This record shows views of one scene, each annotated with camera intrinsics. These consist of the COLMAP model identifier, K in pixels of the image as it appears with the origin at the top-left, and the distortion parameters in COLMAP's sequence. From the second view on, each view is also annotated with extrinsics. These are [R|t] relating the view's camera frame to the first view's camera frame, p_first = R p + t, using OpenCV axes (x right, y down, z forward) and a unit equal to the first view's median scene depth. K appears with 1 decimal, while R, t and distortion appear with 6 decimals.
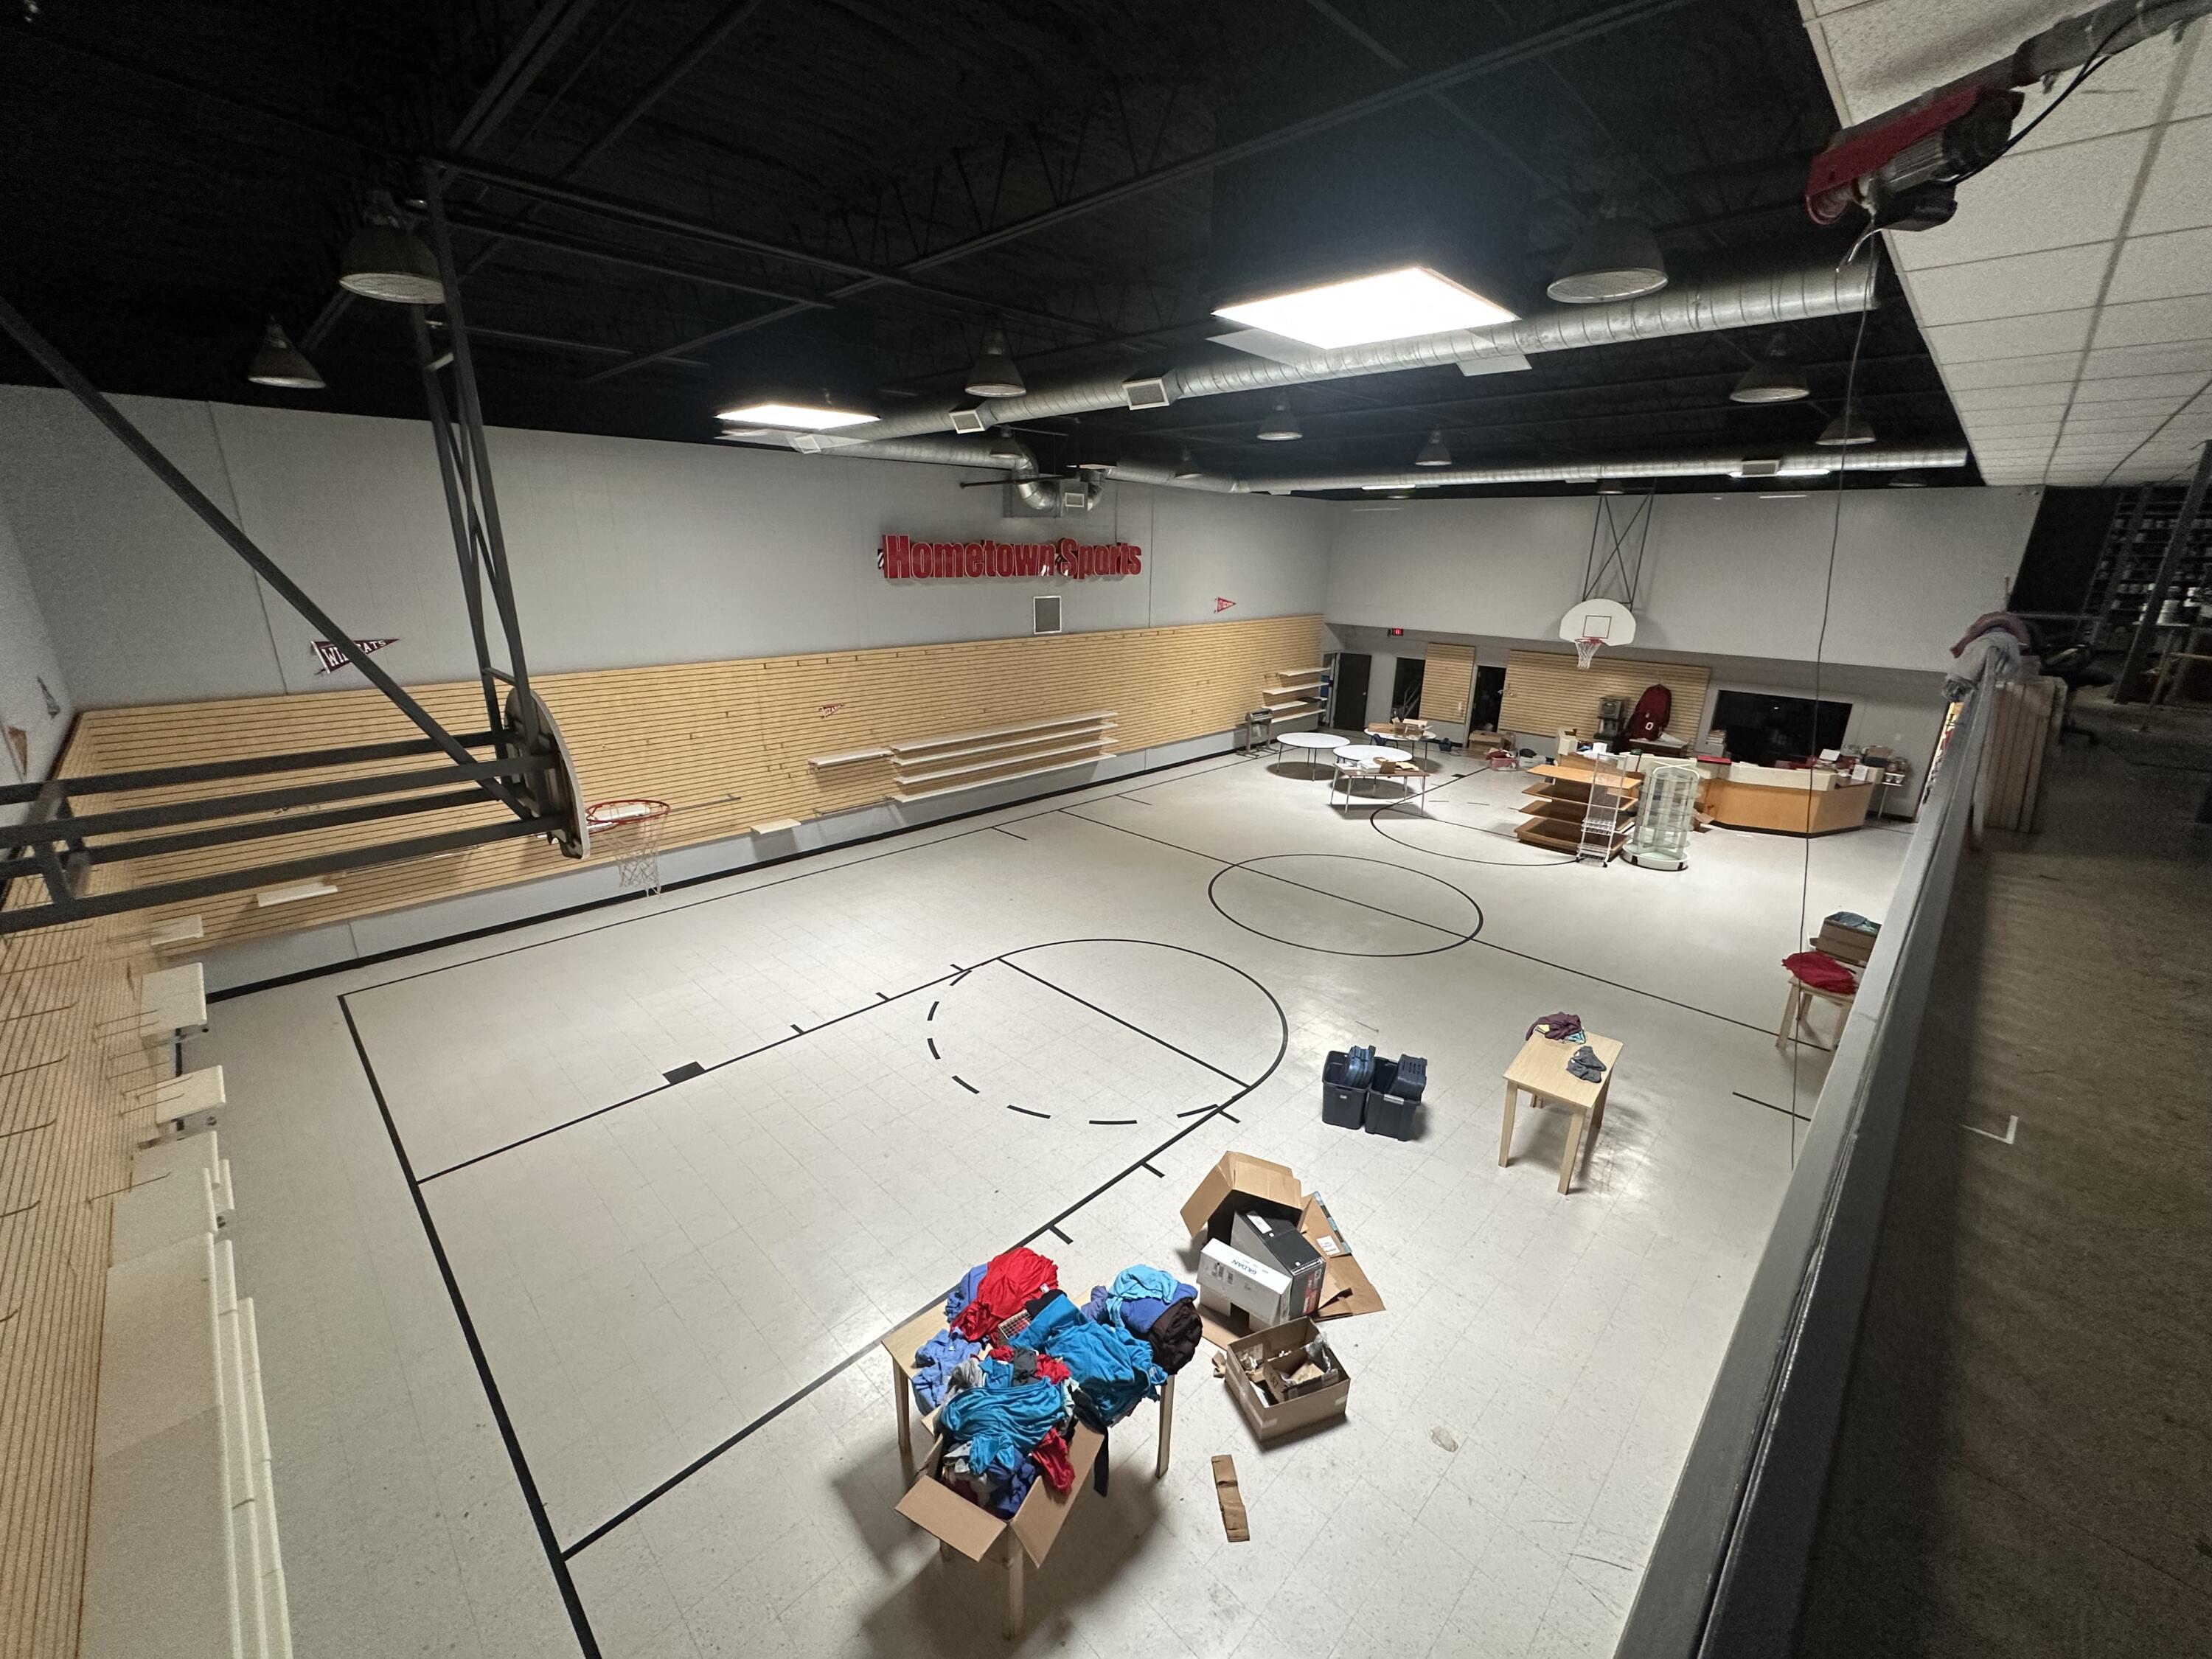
lens RADIAL K [[886.6, 0, 1106.0], [0, 886.6, 829.5], [0, 0, 1]] dist [0.000161, -0.000015]
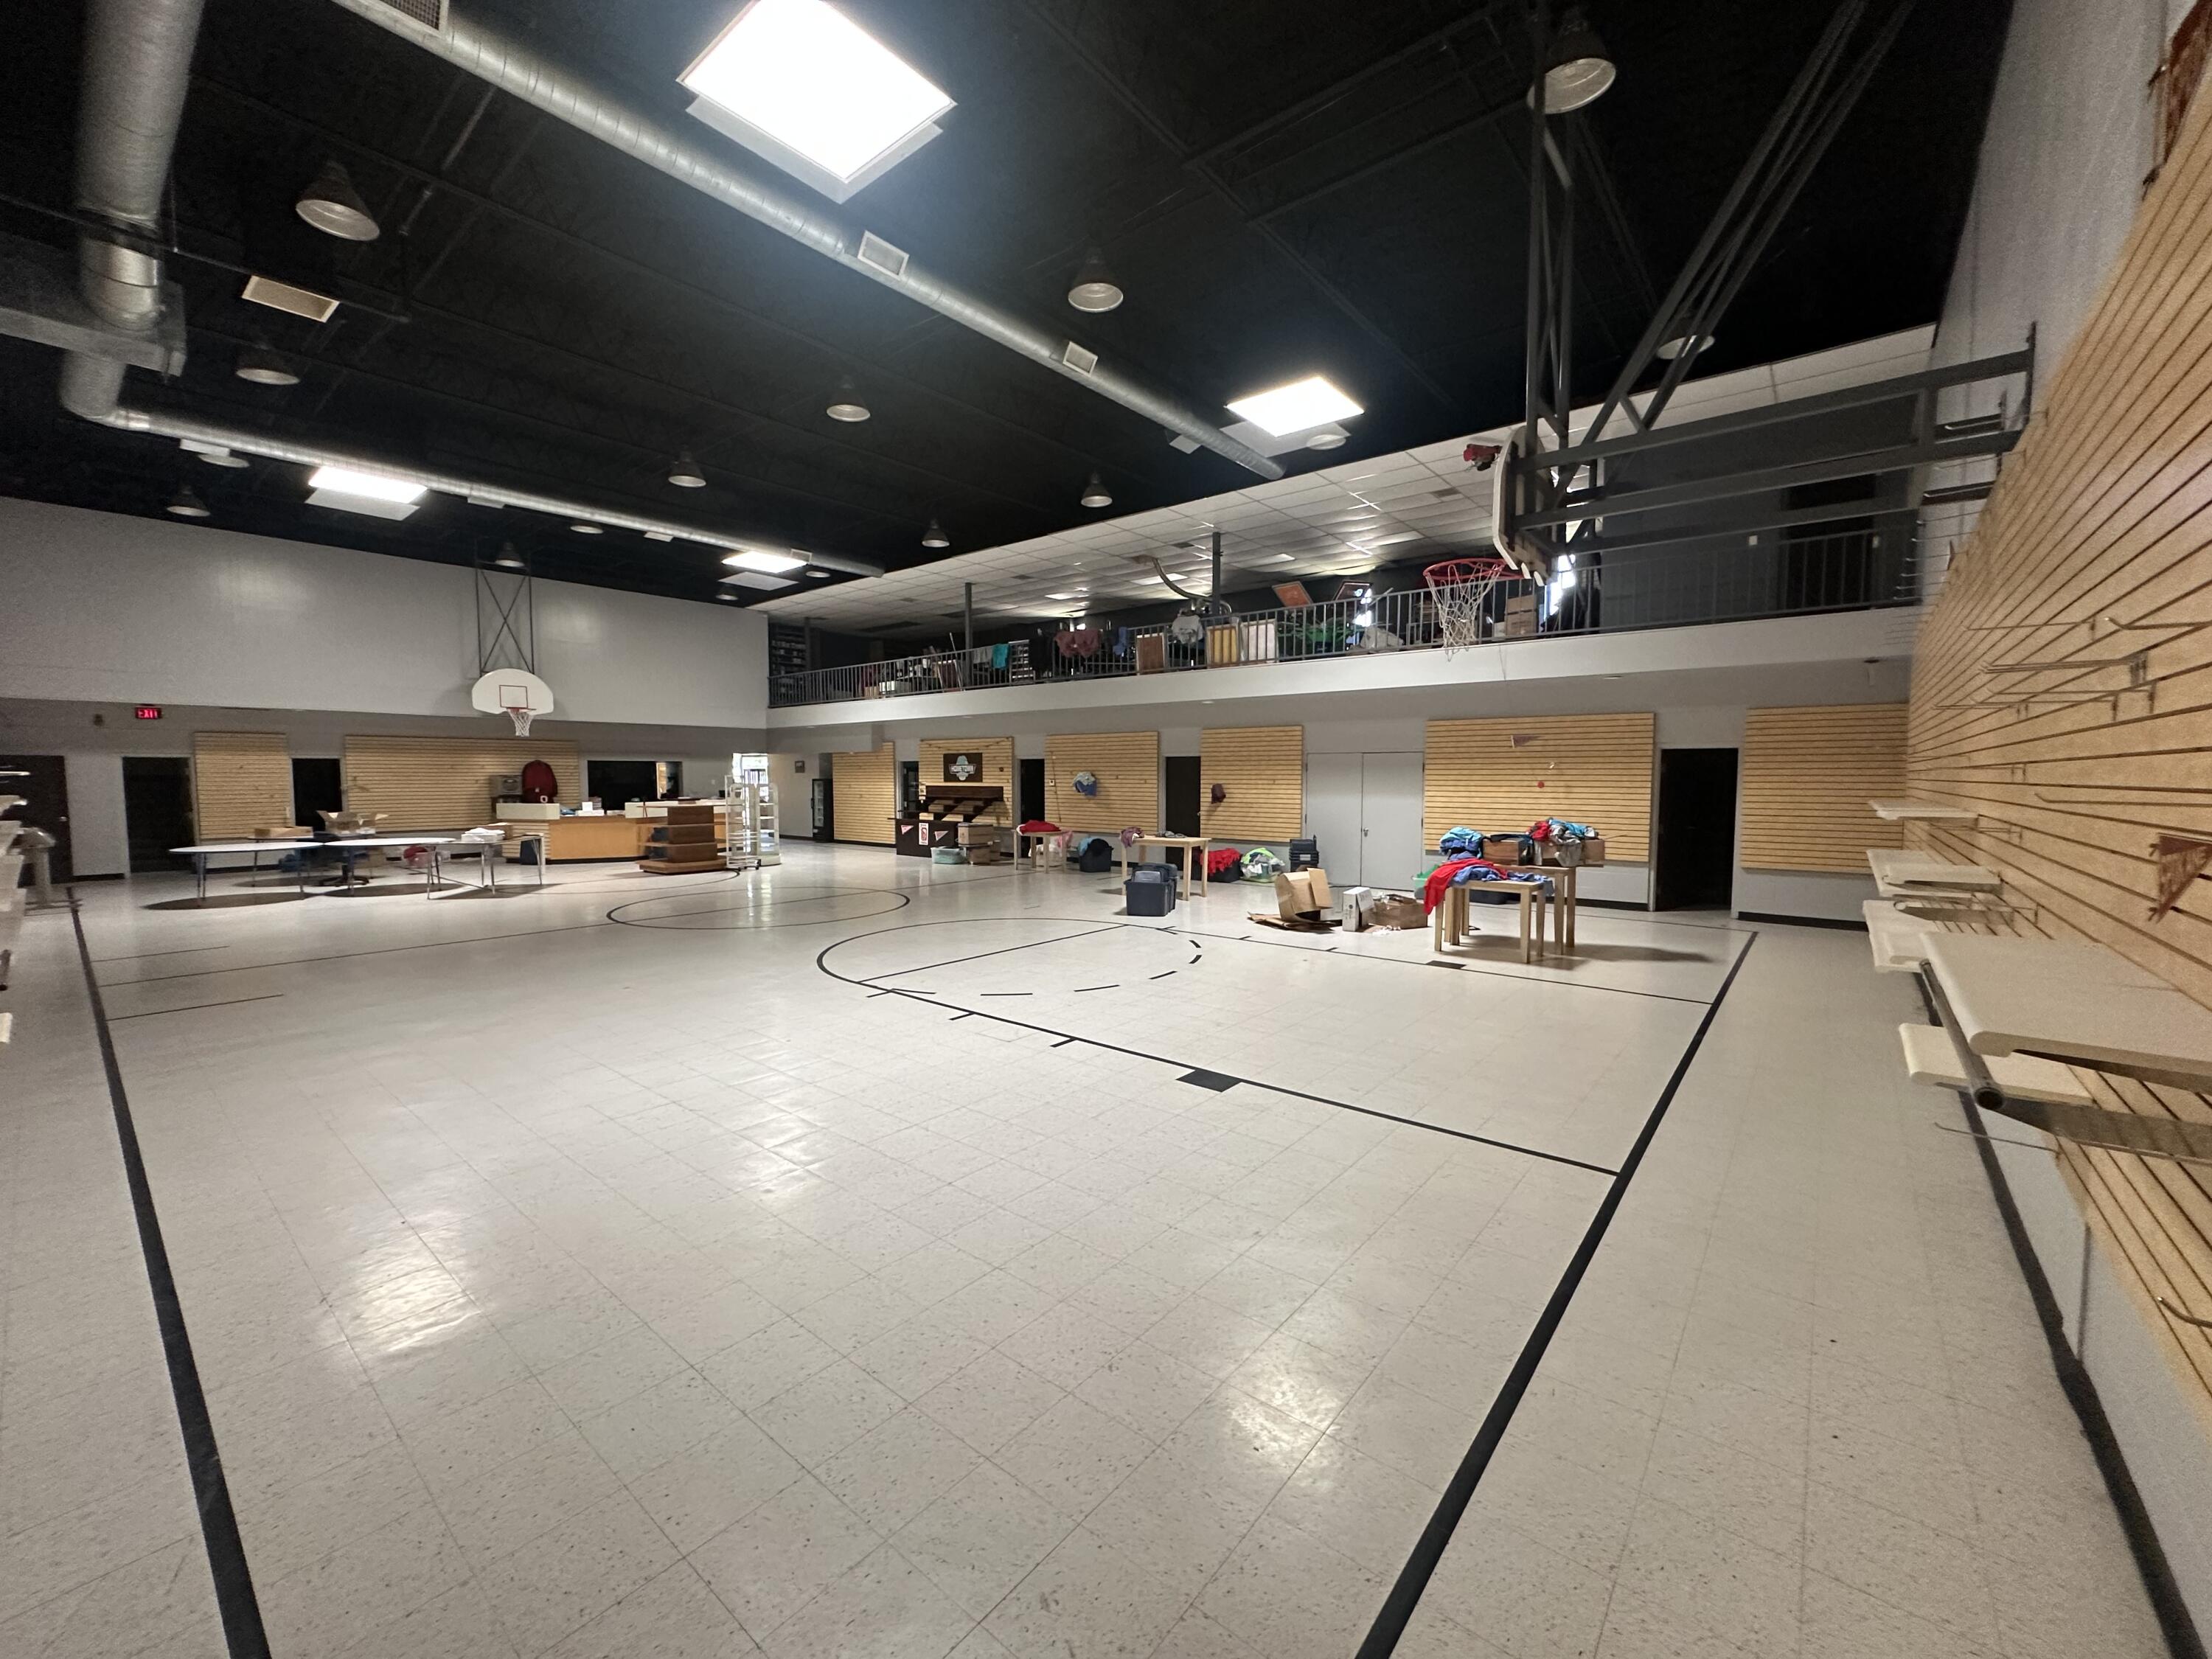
lens RADIAL K [[886.6, 0, 1106.0], [0, 886.6, 829.5], [0, 0, 1]] dist [0.000161, -0.000015]
pose [[-0.094111, -0.079705, 0.992366, -0.492072], [0.295698, 0.949569, 0.104310, 0.001891], [-0.950634, 0.303257, -0.065797, 0.472253]]
